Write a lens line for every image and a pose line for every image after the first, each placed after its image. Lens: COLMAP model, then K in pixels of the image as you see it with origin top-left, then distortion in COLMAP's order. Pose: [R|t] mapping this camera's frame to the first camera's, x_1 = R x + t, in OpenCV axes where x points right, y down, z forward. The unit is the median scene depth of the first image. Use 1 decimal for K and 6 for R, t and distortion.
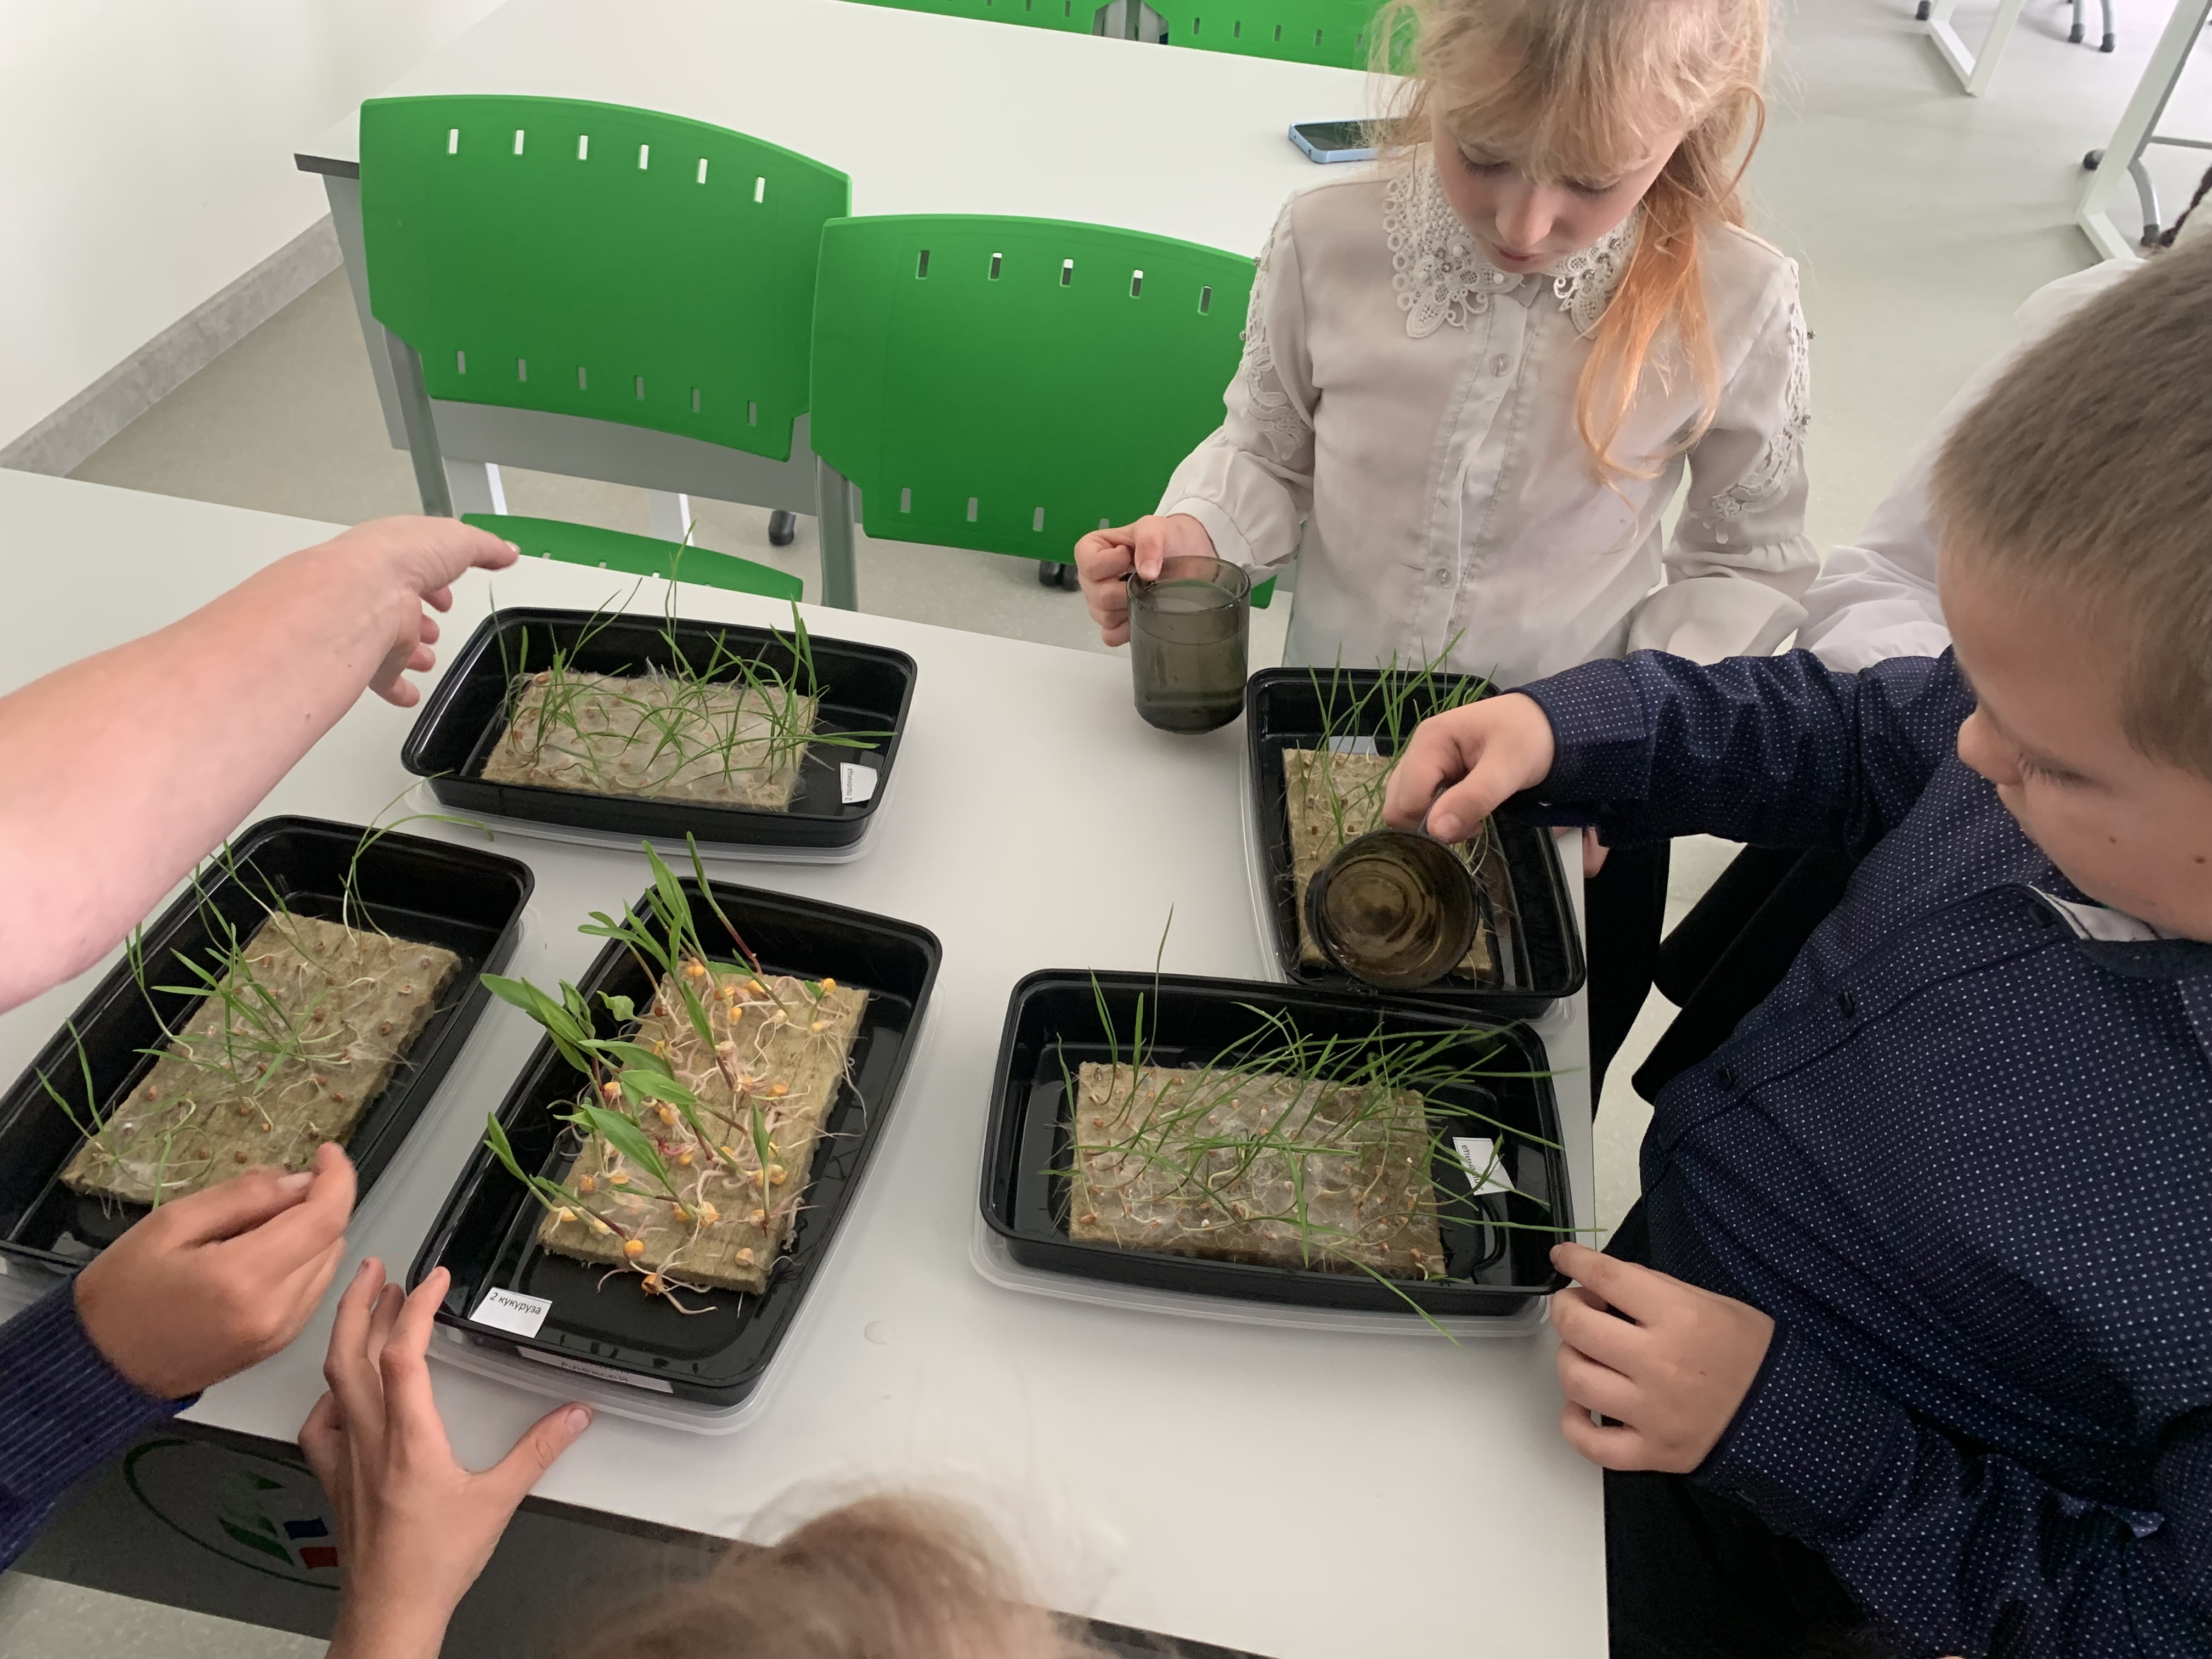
lens RADIAL K [[1661.8, 0, 1106.0], [0, 1661.8, 829.5], [0, 0, 1]] dist [0.006267, 0.004030]
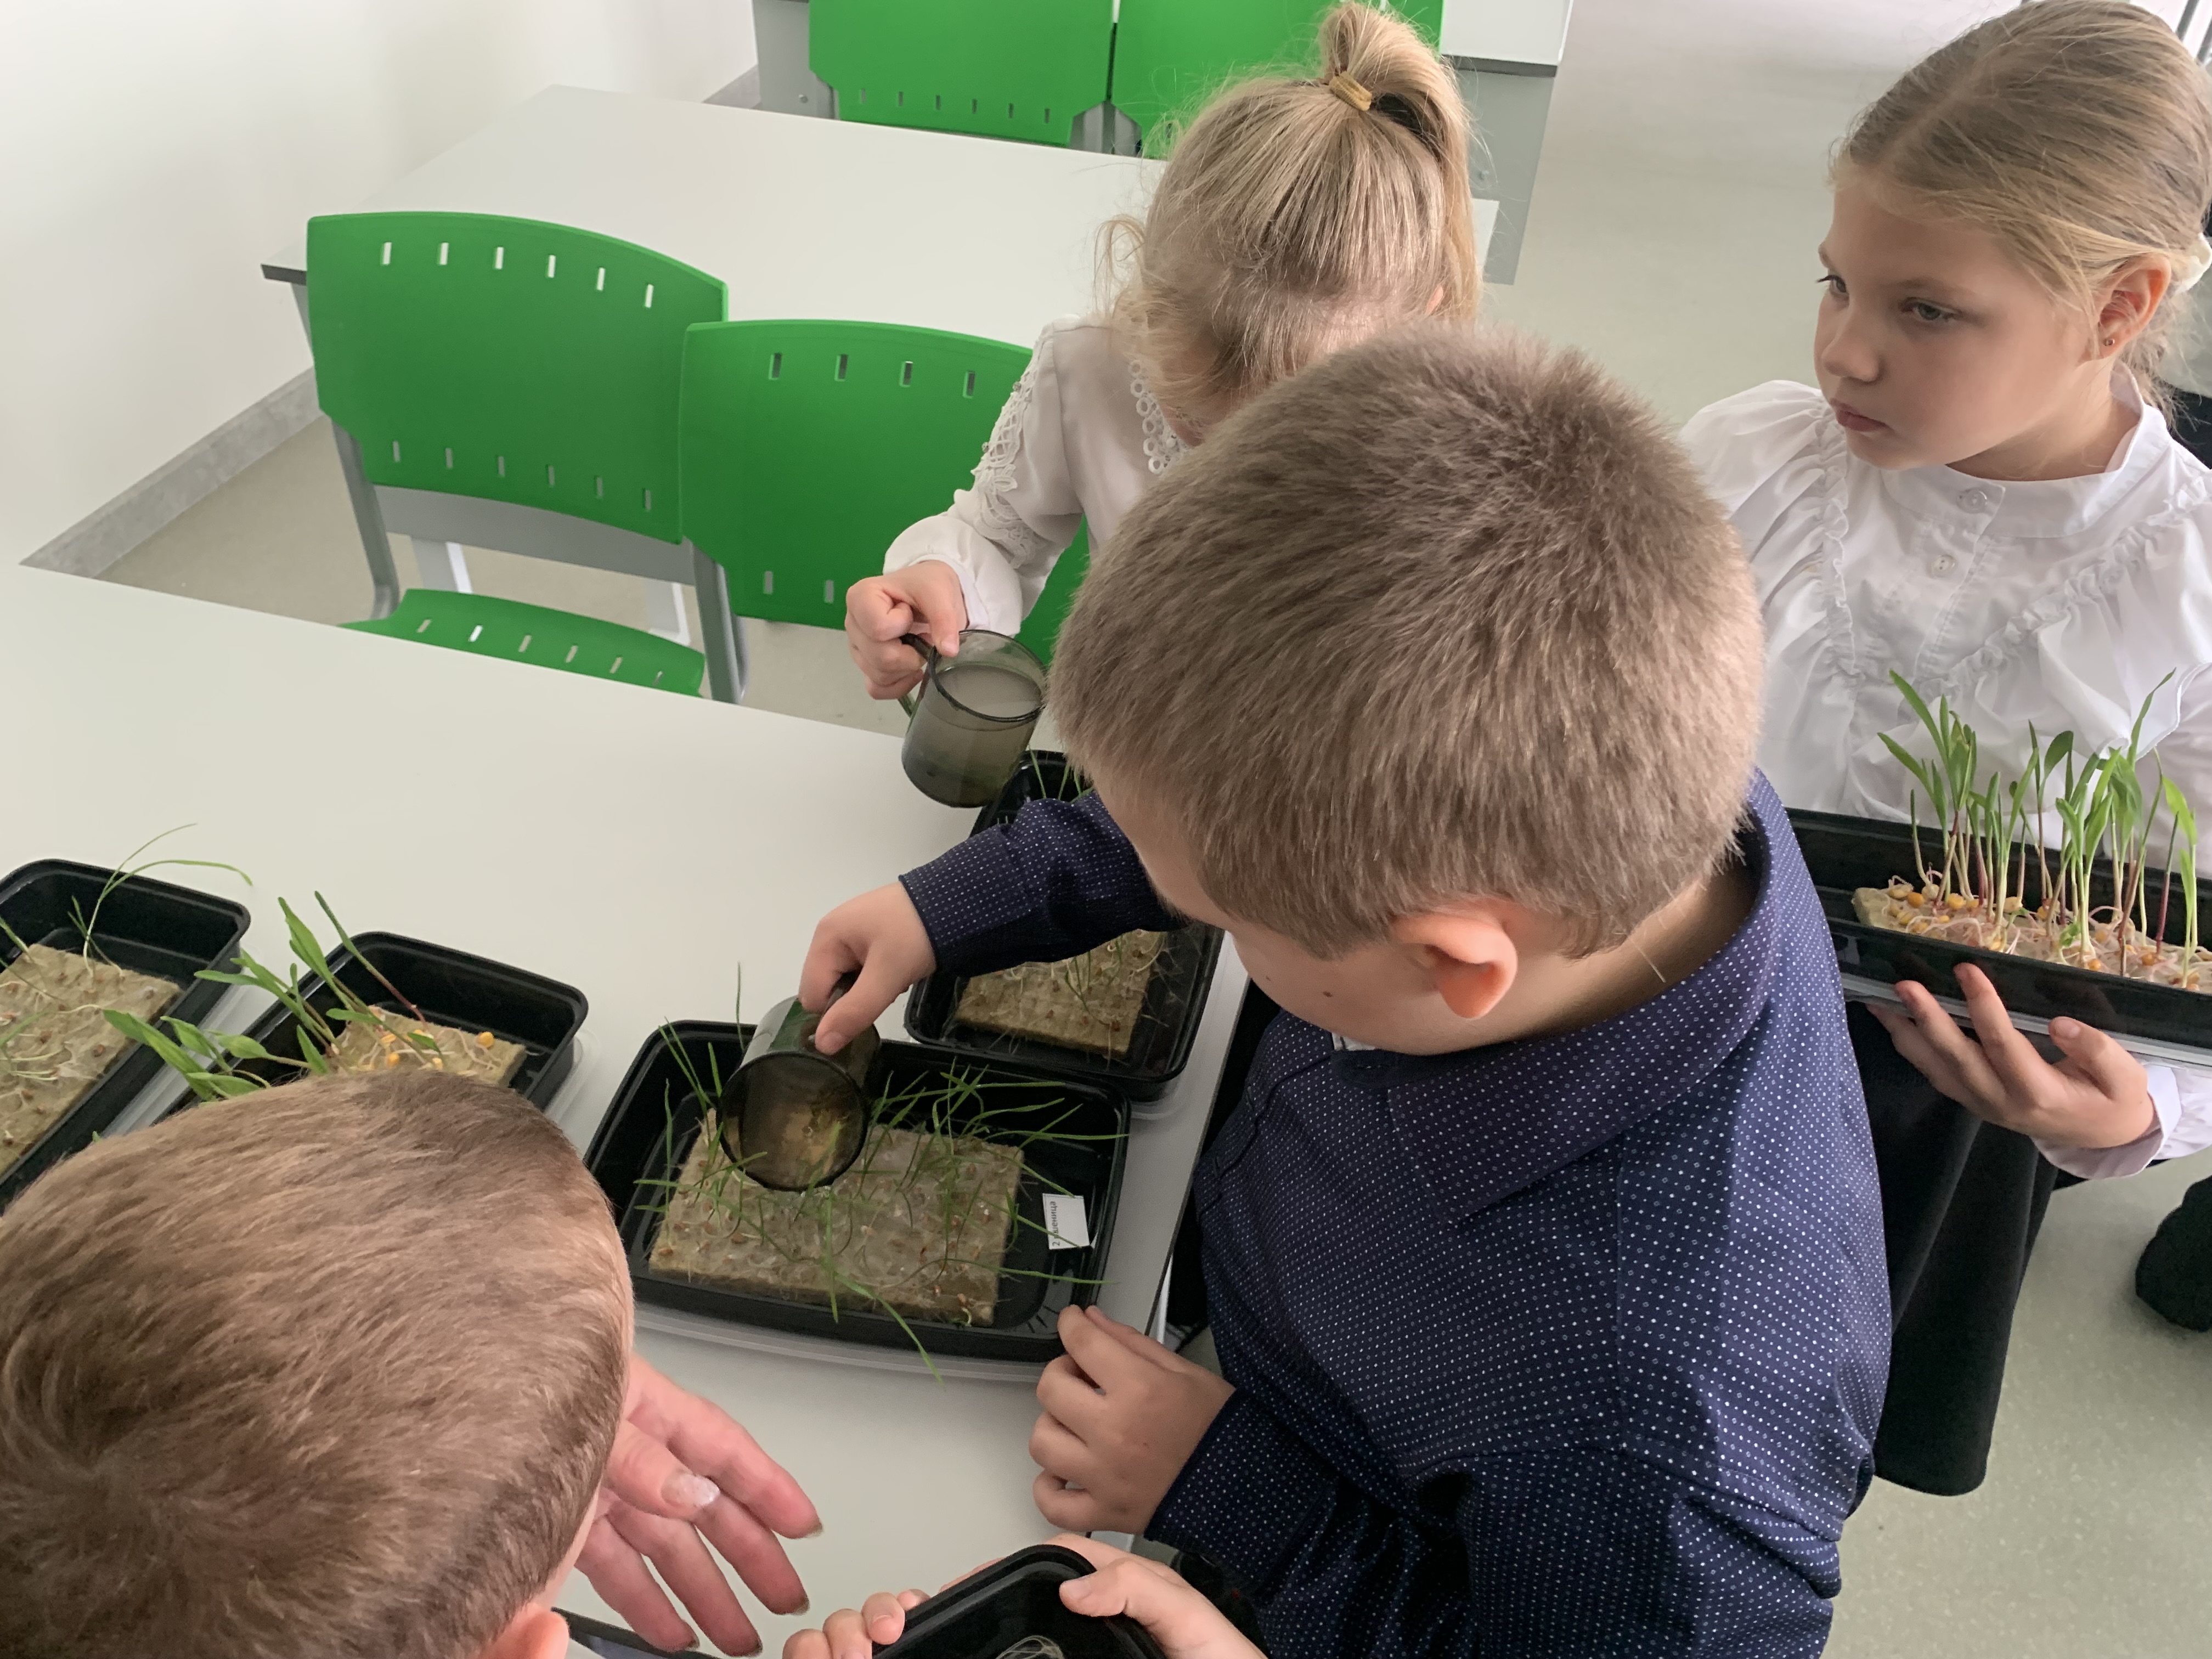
lens RADIAL K [[1661.8, 0, 1106.0], [0, 1661.8, 829.5], [0, 0, 1]] dist [0.006267, 0.004030]
pose [[0.995058, 0.026624, -0.095660, 0.332852], [-0.030733, 0.998656, -0.041742, -0.002801], [0.094420, 0.044476, 0.994538, -0.055552]]
